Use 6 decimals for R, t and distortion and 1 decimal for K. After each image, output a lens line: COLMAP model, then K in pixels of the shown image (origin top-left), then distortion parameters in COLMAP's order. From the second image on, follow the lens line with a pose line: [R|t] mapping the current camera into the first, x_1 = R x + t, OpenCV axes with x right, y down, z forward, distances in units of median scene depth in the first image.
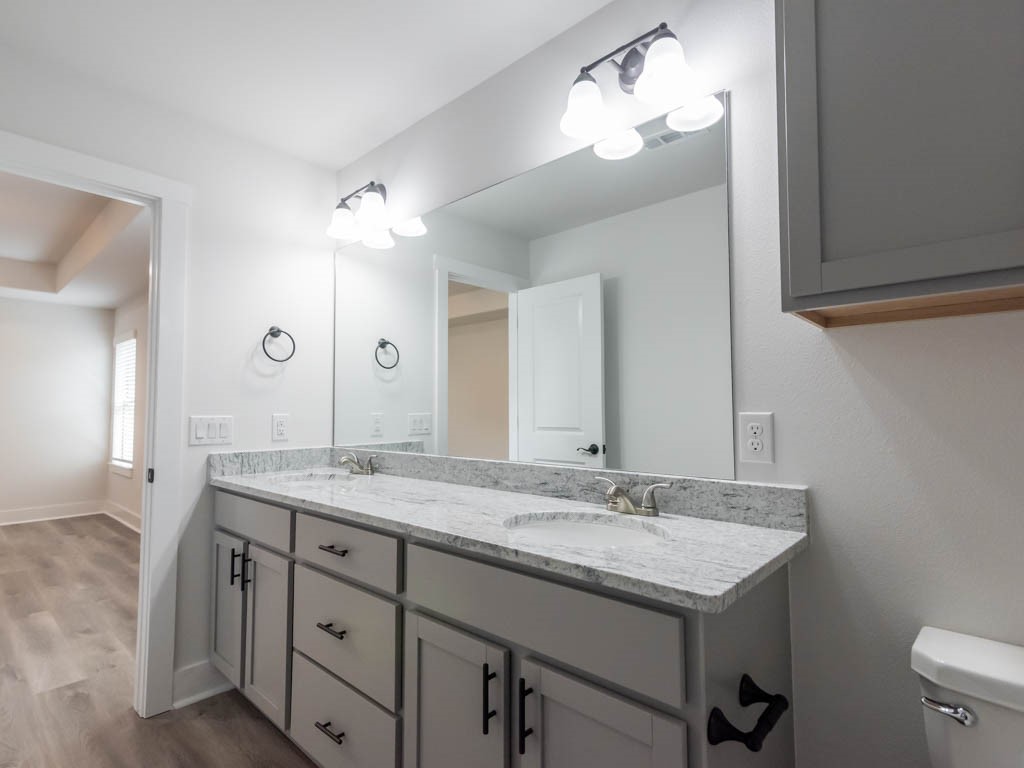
lens RADIAL K [[520.9, 0, 513.9], [0, 520.9, 383.6], [0, 0, 1]] dist [0.010844, 0.002662]
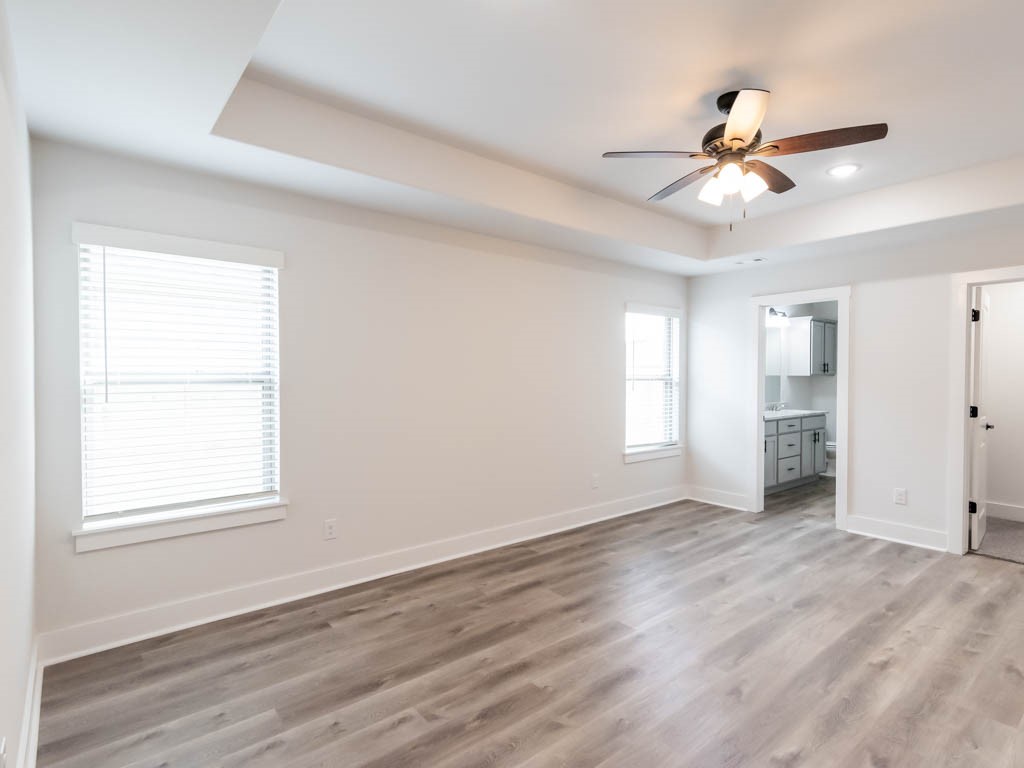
lens RADIAL K [[520.9, 0, 517.1], [0, 520.9, 380.2], [0, 0, 1]] dist [0.010844, 0.002662]
pose [[0.153760, -0.004580, 0.988098, -2.916537], [-0.044220, 0.998956, 0.011511, 0.029775], [-0.987118, -0.045463, 0.153397, 1.570373]]
